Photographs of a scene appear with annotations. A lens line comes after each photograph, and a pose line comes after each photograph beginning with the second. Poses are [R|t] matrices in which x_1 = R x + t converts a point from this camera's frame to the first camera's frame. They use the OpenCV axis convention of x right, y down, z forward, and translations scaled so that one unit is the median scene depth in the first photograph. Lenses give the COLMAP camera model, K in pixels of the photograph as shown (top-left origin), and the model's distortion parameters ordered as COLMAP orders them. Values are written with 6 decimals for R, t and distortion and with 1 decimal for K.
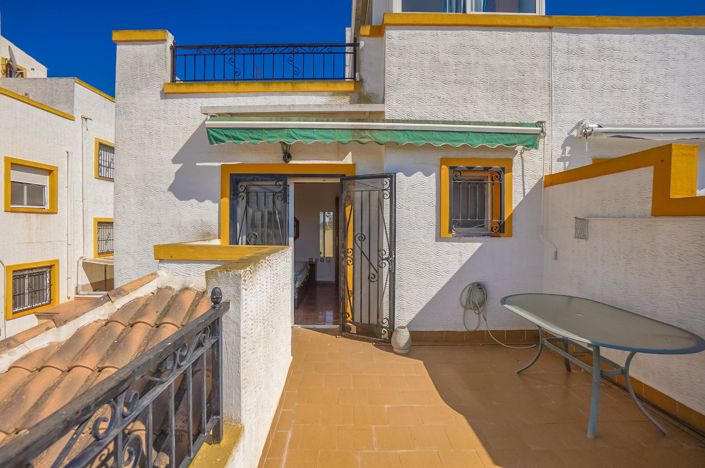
lens RADIAL K [[310.3, 0, 352.0], [0, 310.3, 222.0], [0, 0, 1]] dist [-0.031996, 0.000153]
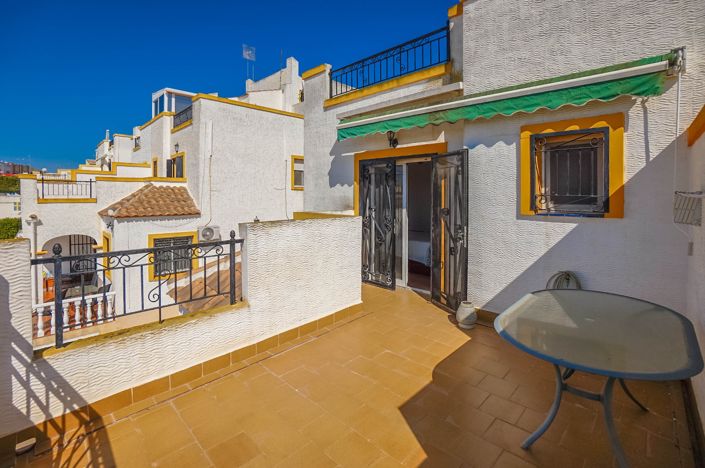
lens RADIAL K [[313.2, 0, 352.7], [0, 313.2, 194.8], [0, 0, 1]] dist [0.001358, 0.000487]
pose [[0.736343, -0.002640, -0.676603, 0.536331], [-0.000988, 0.999987, -0.004977, -0.003530], [0.676607, 0.004333, 0.736331, 0.000917]]
